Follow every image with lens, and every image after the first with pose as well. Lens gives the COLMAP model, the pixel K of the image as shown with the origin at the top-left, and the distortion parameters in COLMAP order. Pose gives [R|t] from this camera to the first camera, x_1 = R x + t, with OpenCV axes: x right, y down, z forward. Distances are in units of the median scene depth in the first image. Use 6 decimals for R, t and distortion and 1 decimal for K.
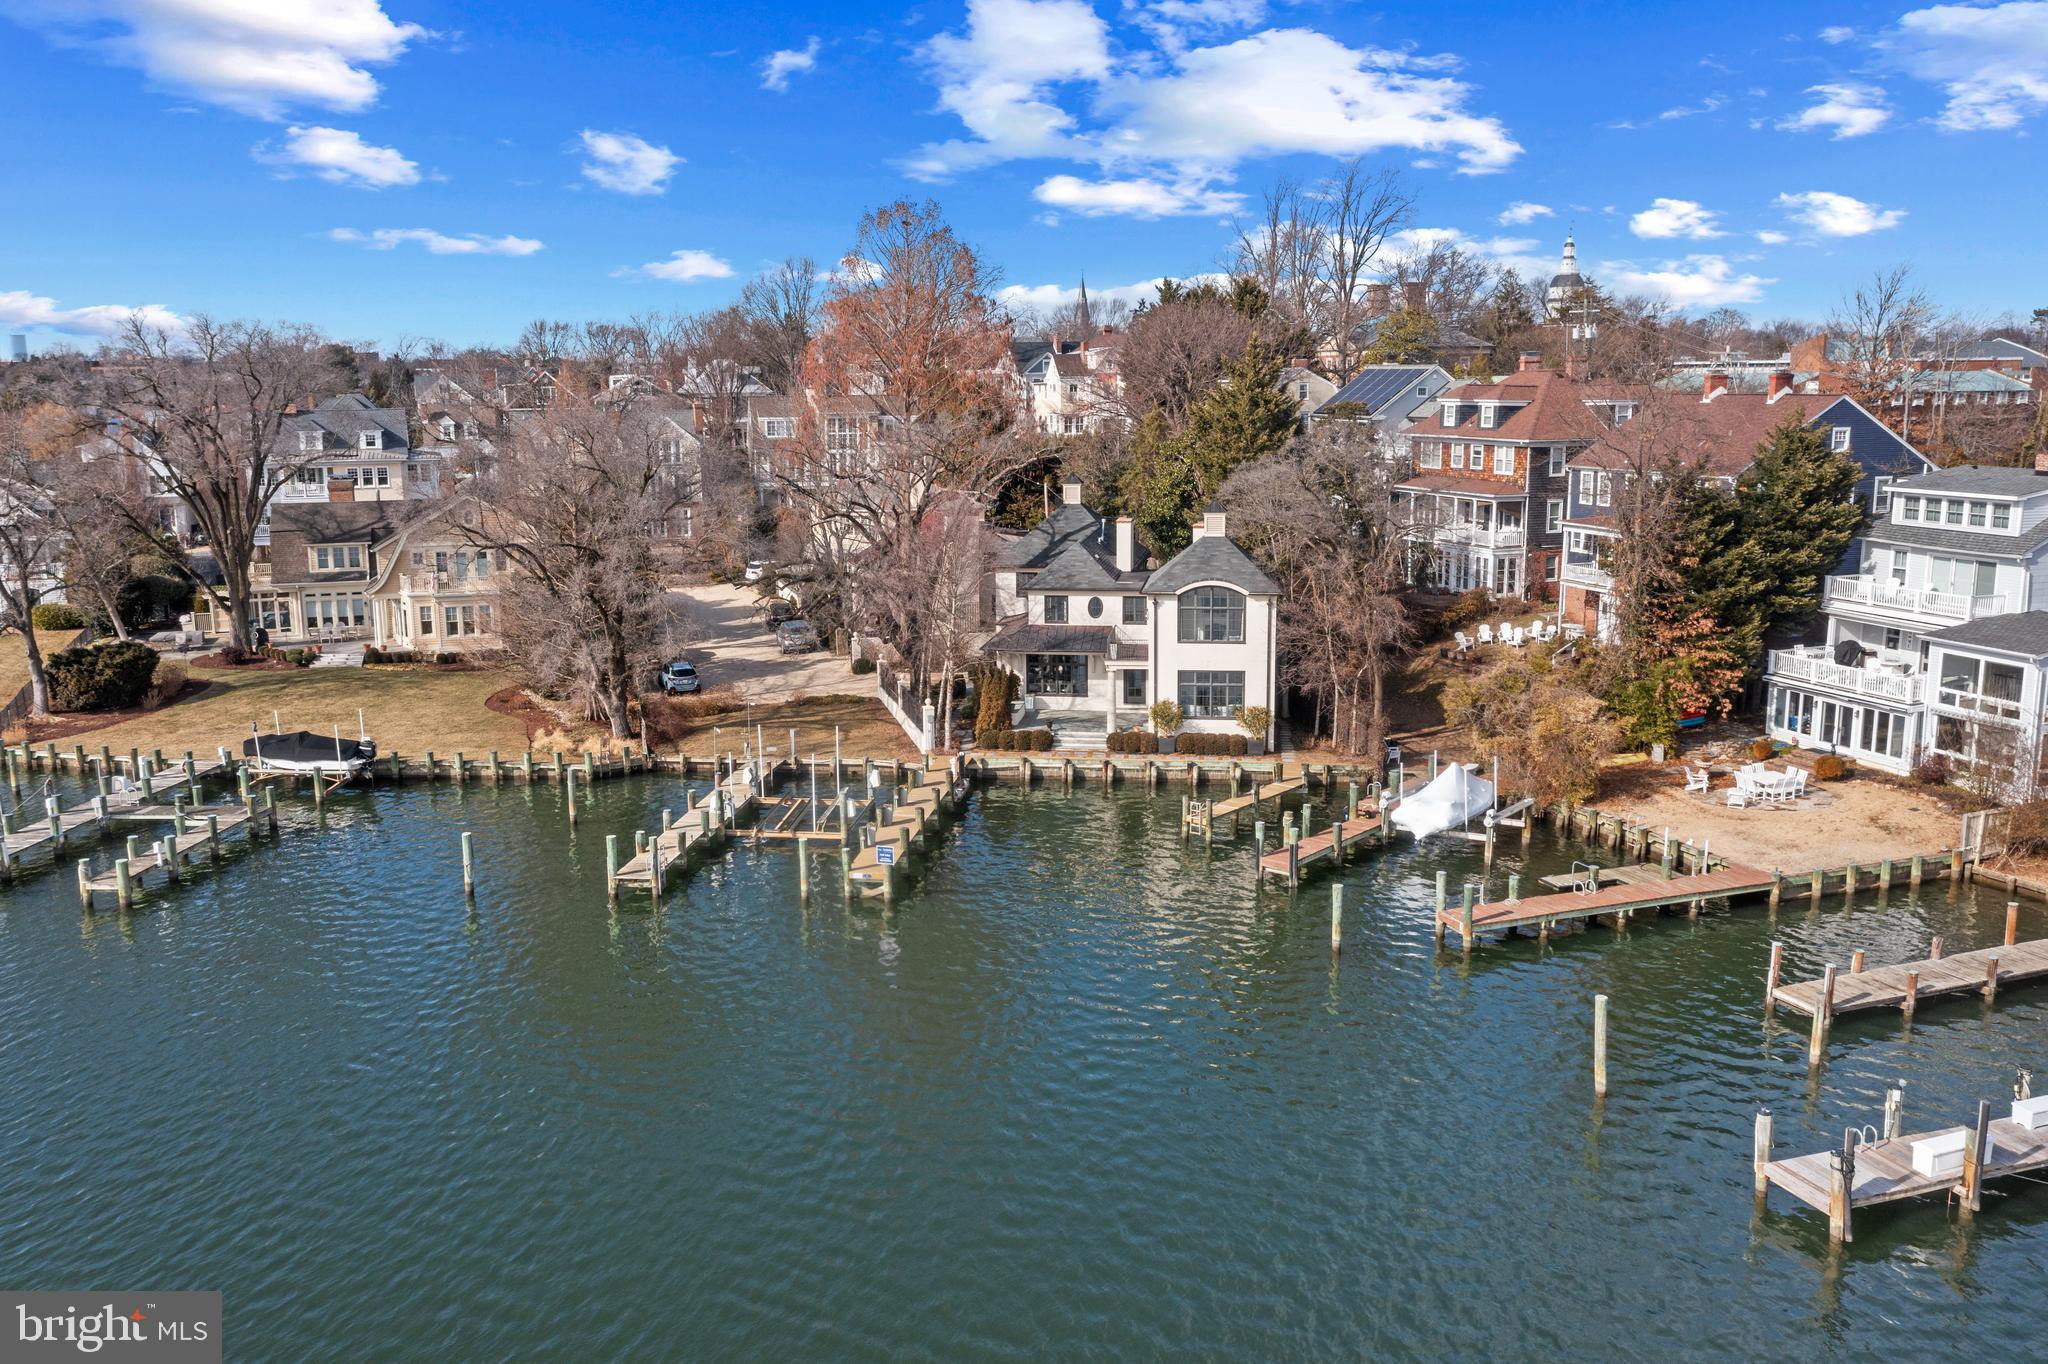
lens RADIAL K [[1650.8, 0, 1024.0], [0, 1650.8, 682.0], [0, 0, 1]] dist [-0.006256, 0.000892]
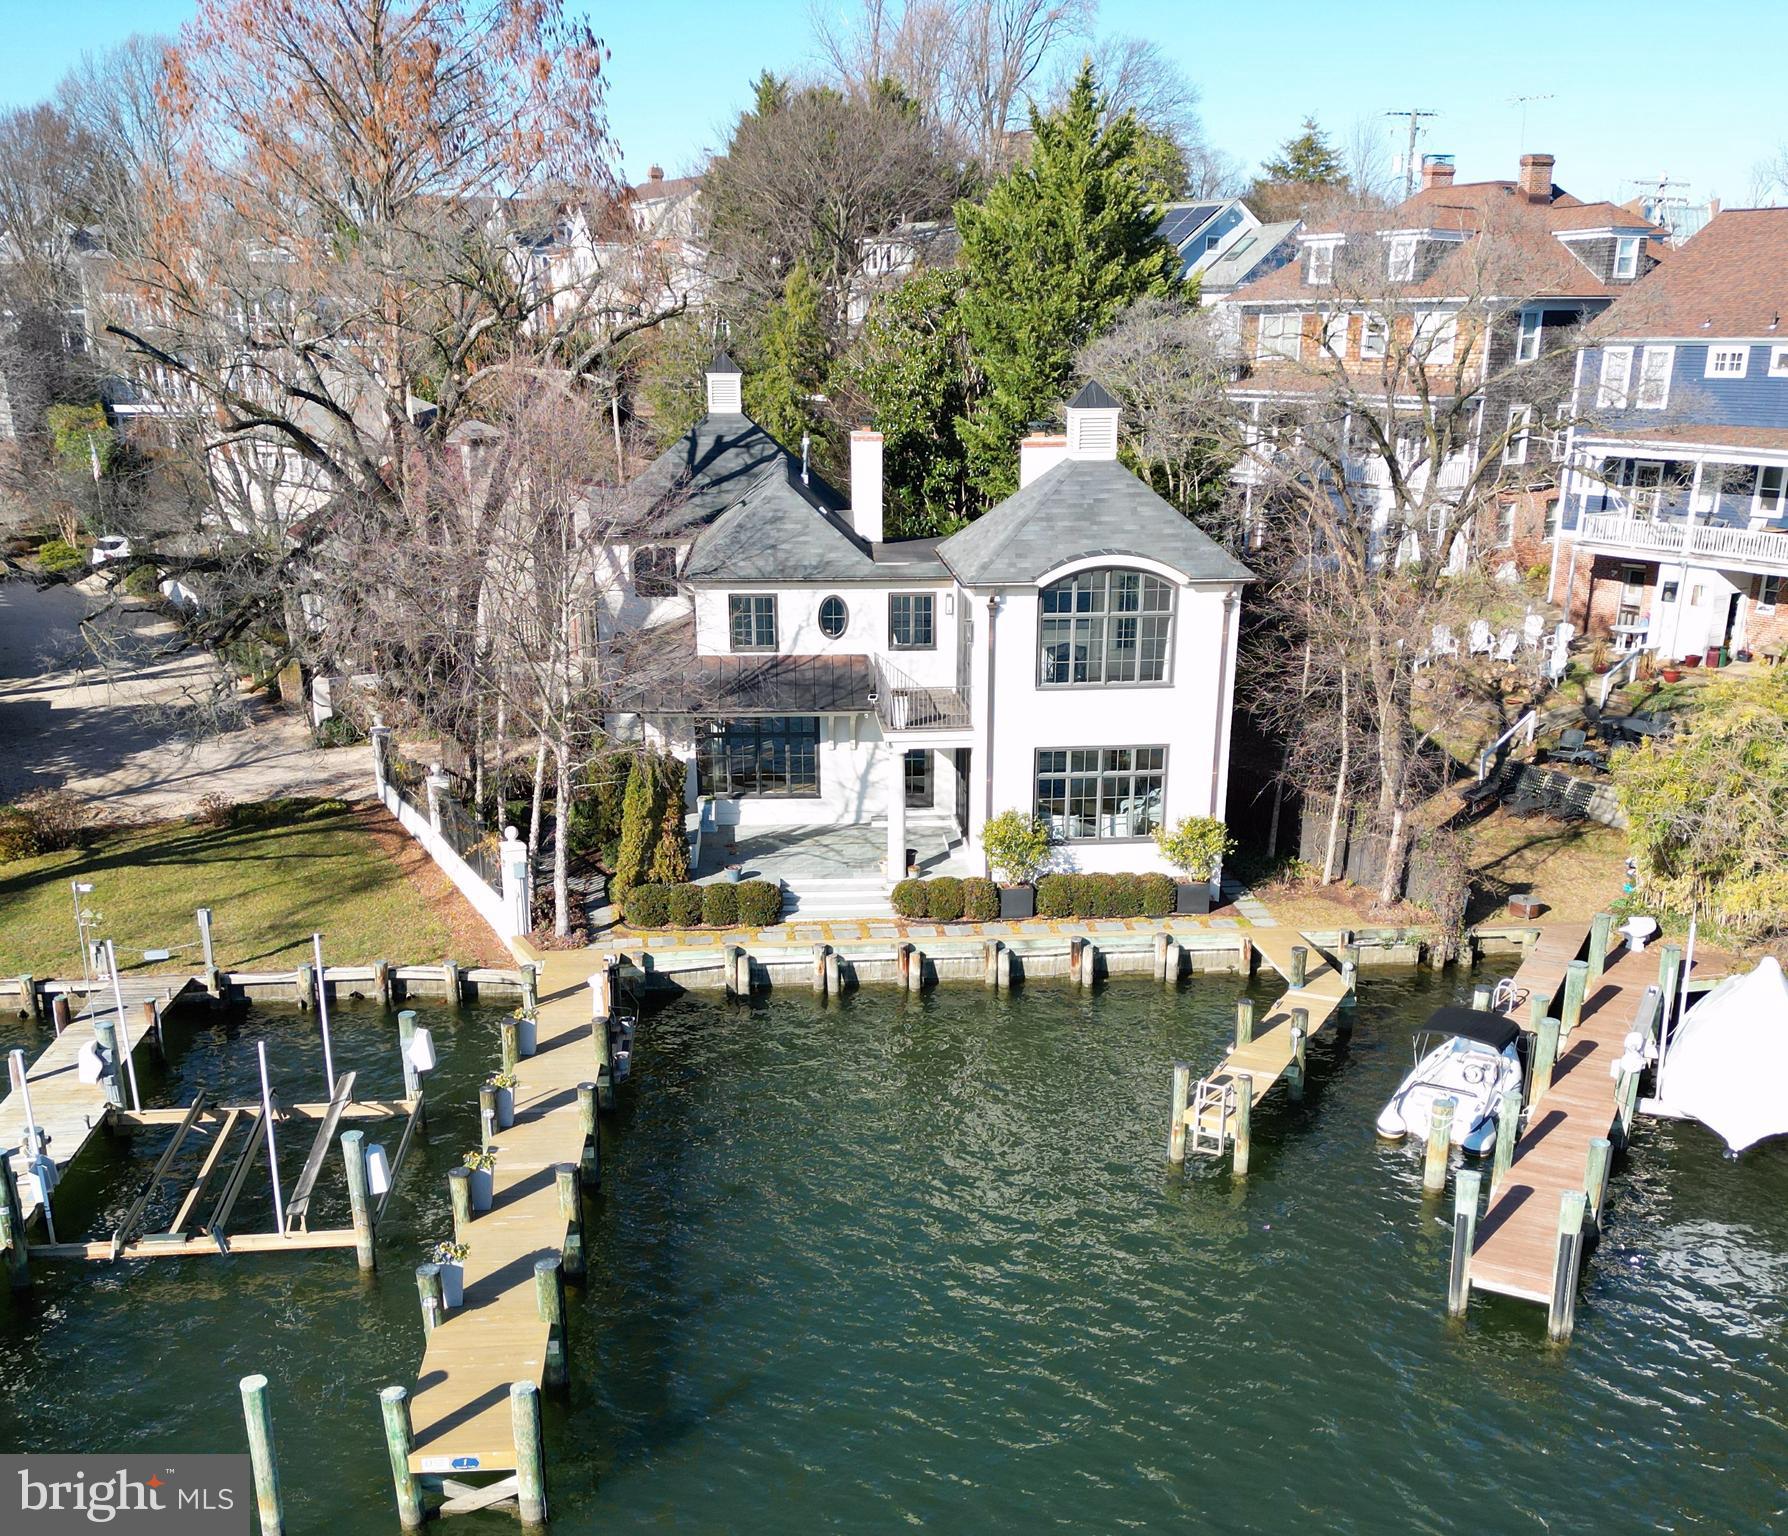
lens RADIAL K [[1796.0, 0, 896.7], [0, 1796.0, 952.8], [0, 0, 1]] dist [0.073761, 0.001186]
pose [[0.975835, -0.062261, 0.209450, -0.060966], [0.030152, 0.987745, 0.153134, -0.029224], [-0.216418, -0.143119, 0.965754, 0.486511]]
